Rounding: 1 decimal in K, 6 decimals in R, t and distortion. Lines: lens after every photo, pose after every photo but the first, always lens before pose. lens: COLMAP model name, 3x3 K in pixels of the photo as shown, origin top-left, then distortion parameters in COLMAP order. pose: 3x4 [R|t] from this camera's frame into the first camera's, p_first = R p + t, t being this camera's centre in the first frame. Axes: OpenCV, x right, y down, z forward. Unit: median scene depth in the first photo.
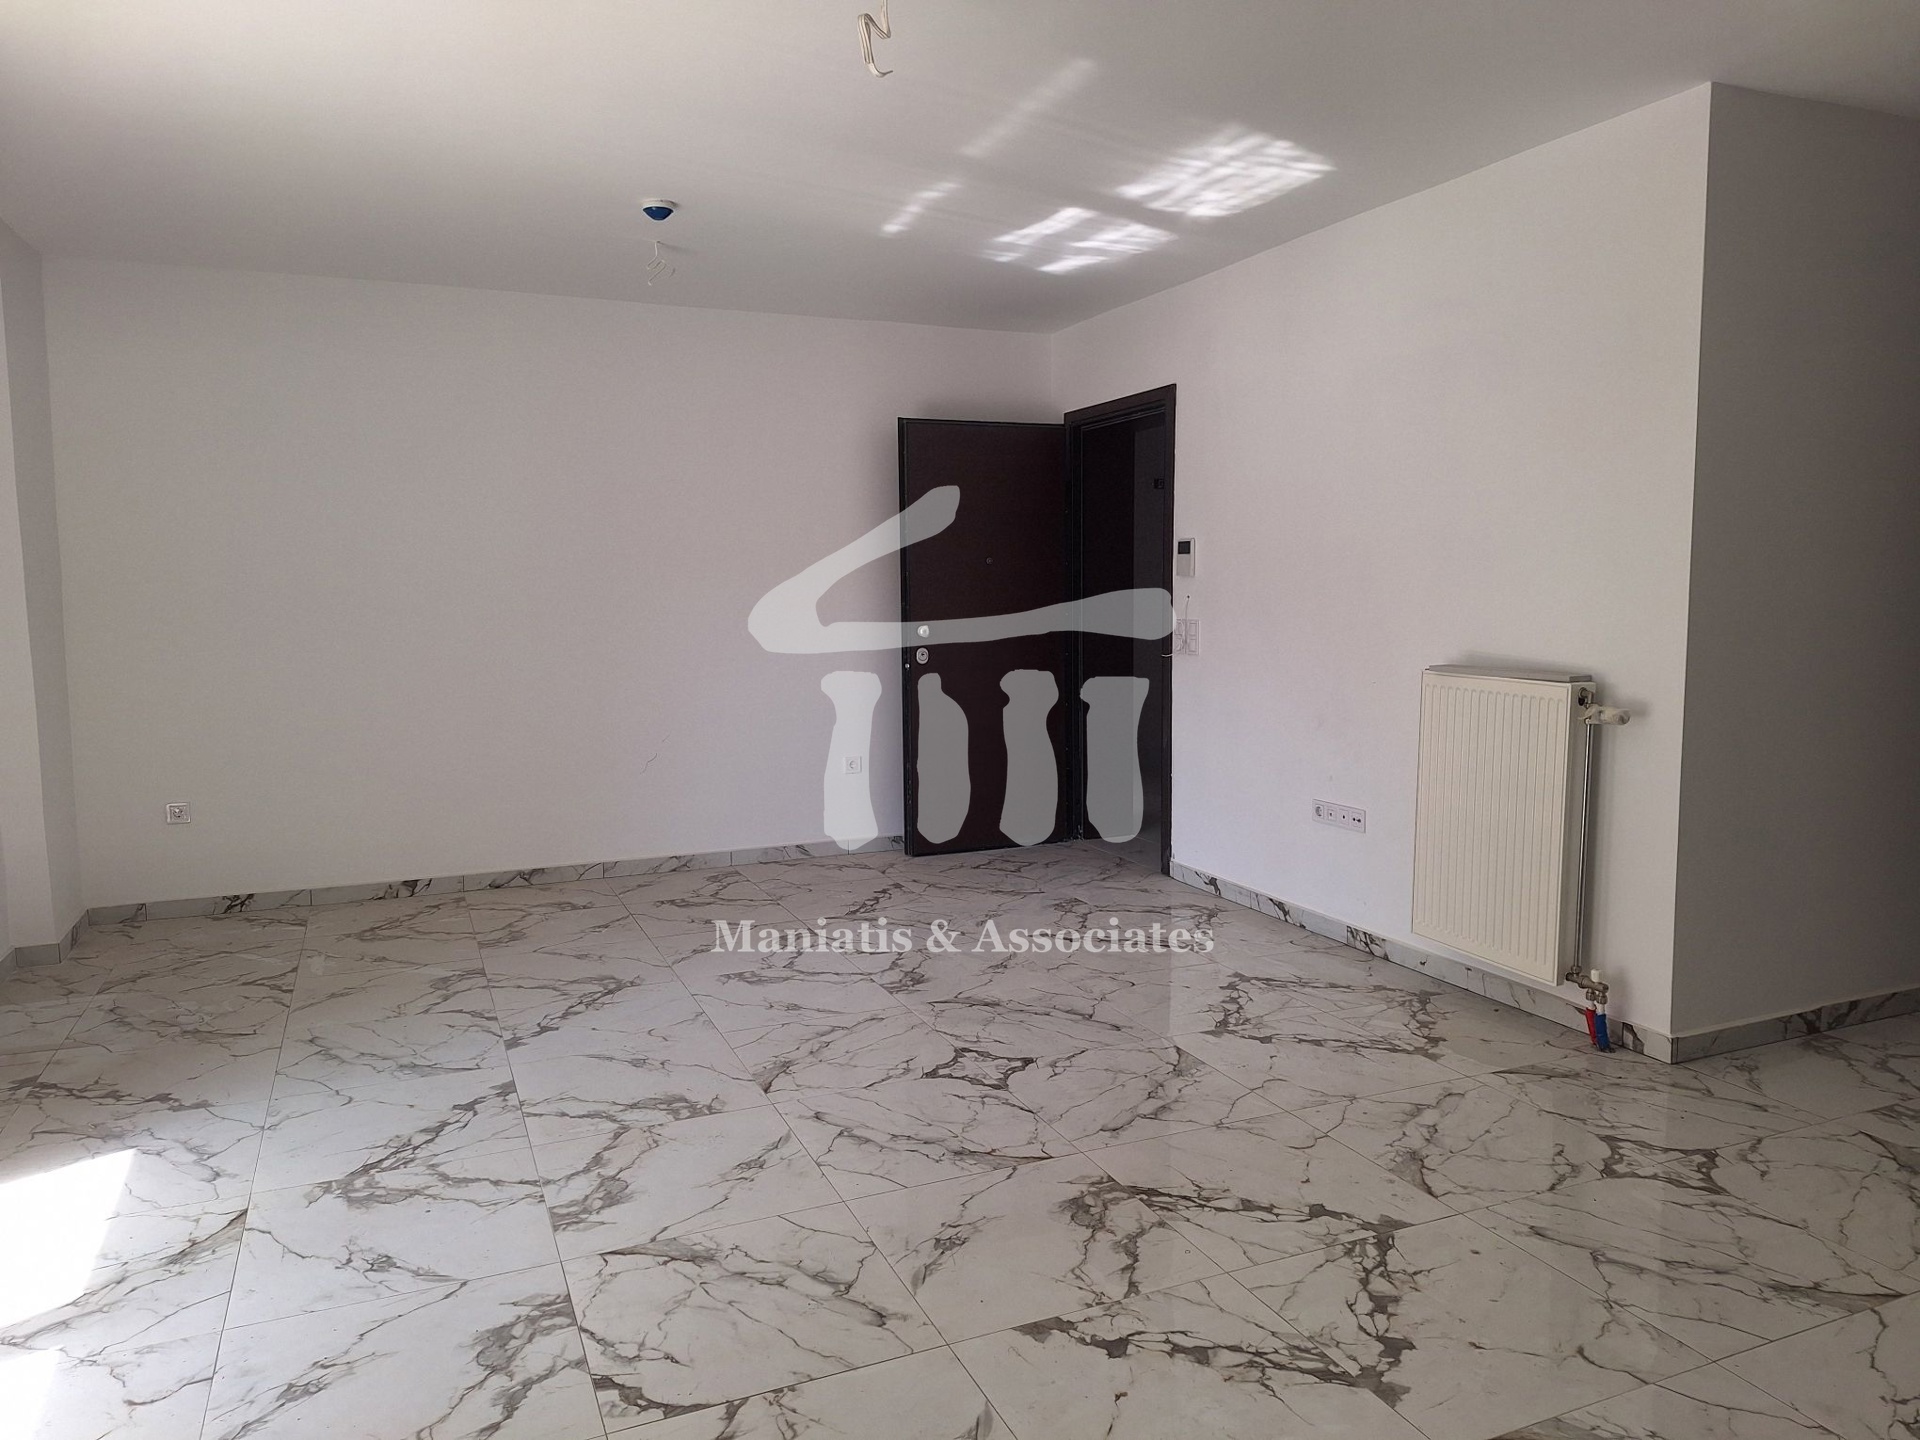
lens RADIAL K [[1326.0, 0, 971.8], [0, 1326.0, 708.5], [0, 0, 1]] dist [0.106048, -0.126075]
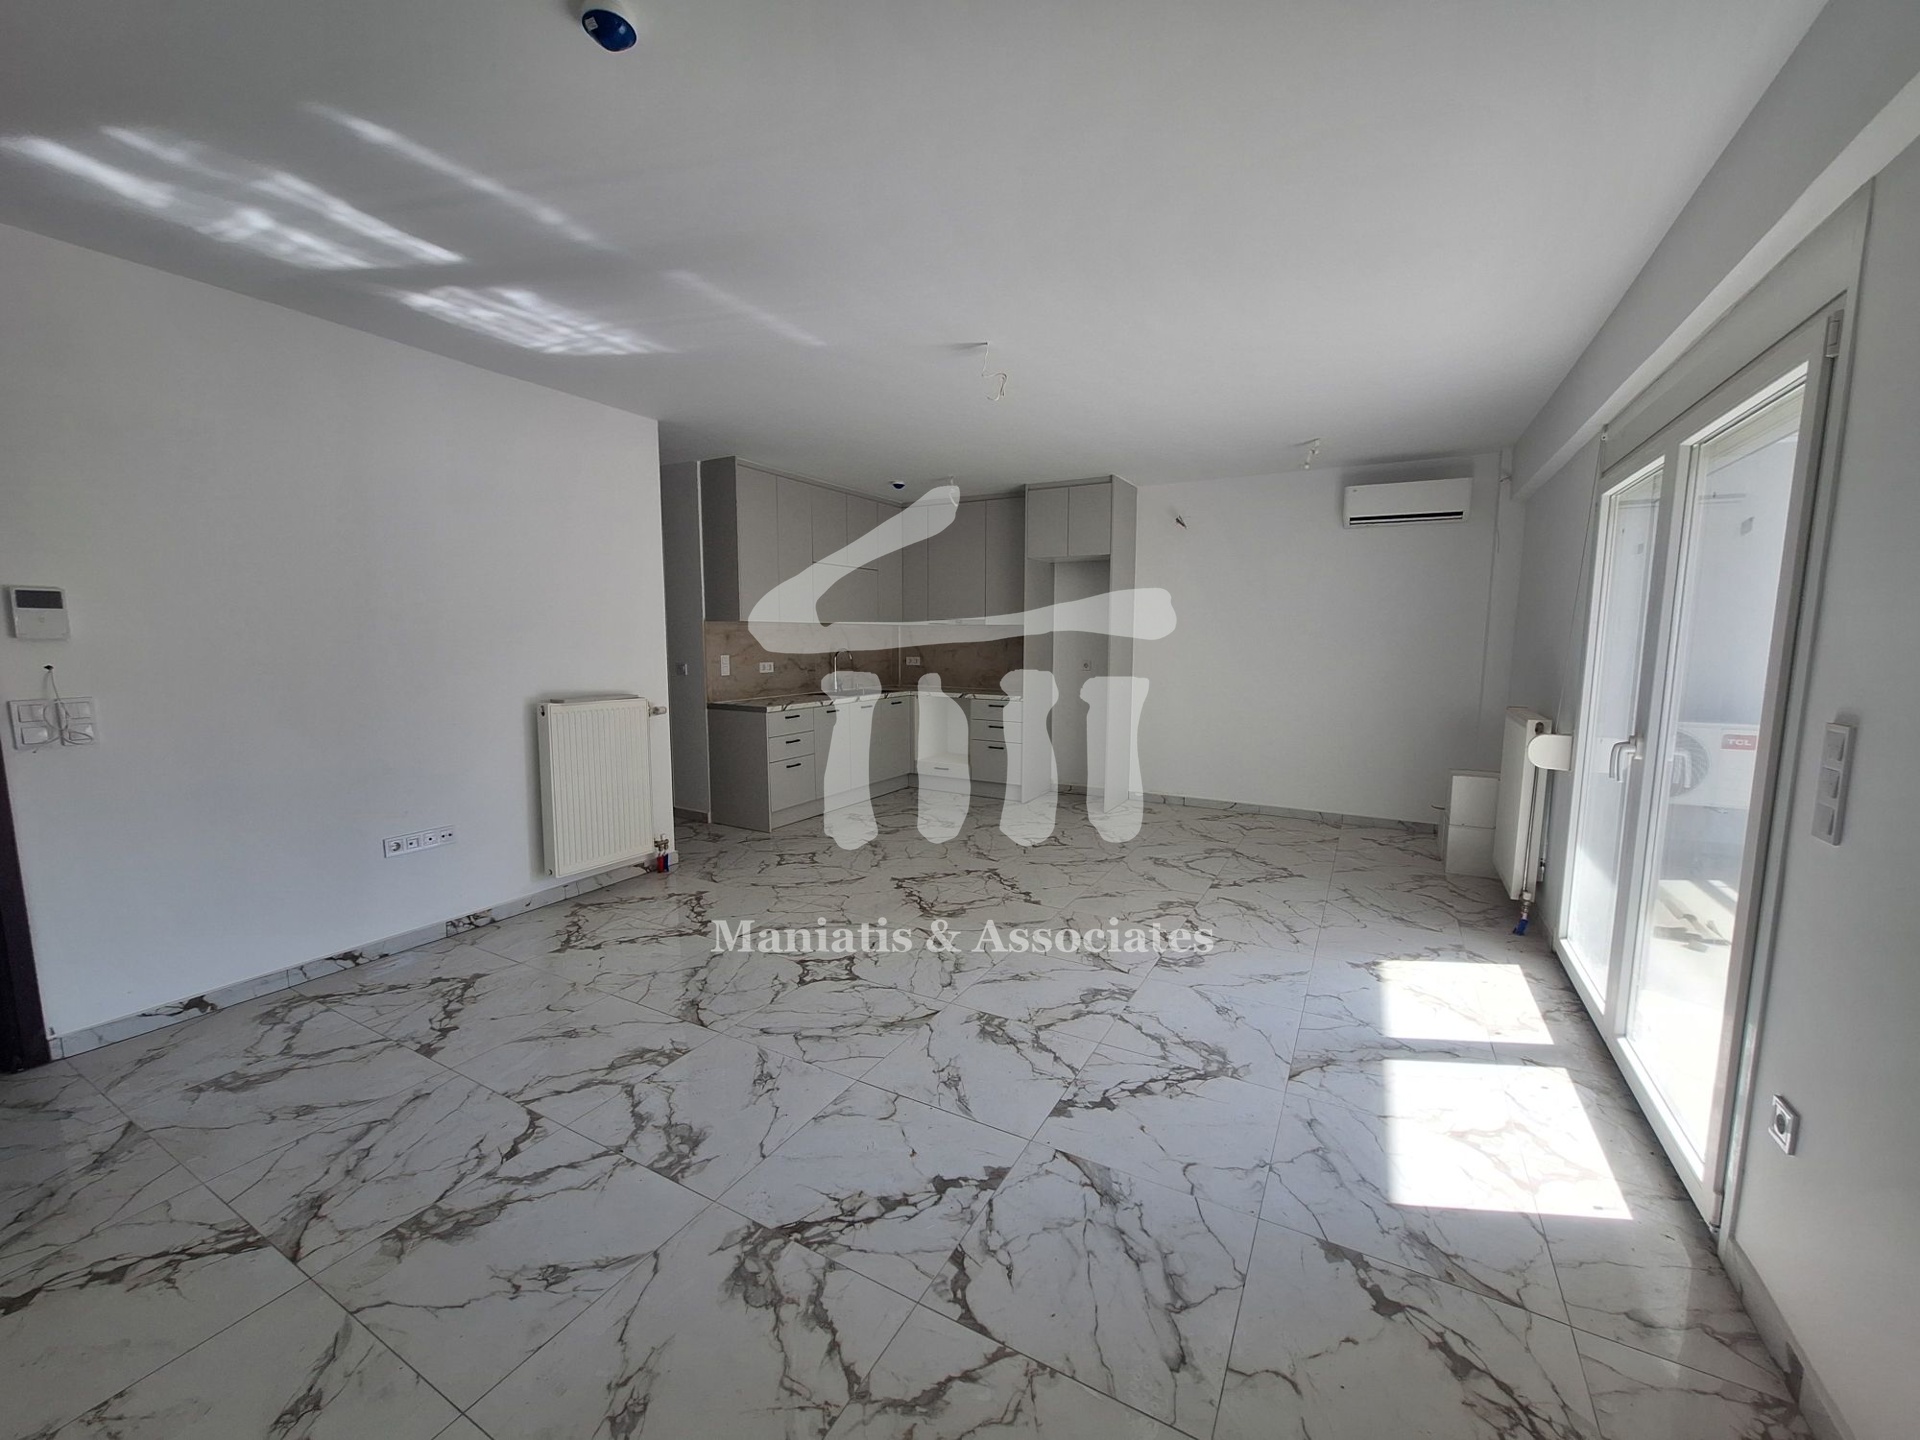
lens RADIAL K [[761.9, 0, 955.0], [0, 761.9, 724.7], [0, 0, 1]] dist [0.000303, 0.000794]
pose [[-0.605153, -0.085197, 0.791538, -0.750796], [0.076136, 0.983507, 0.164067, -0.134889], [-0.792460, 0.159550, -0.588685, 1.371492]]
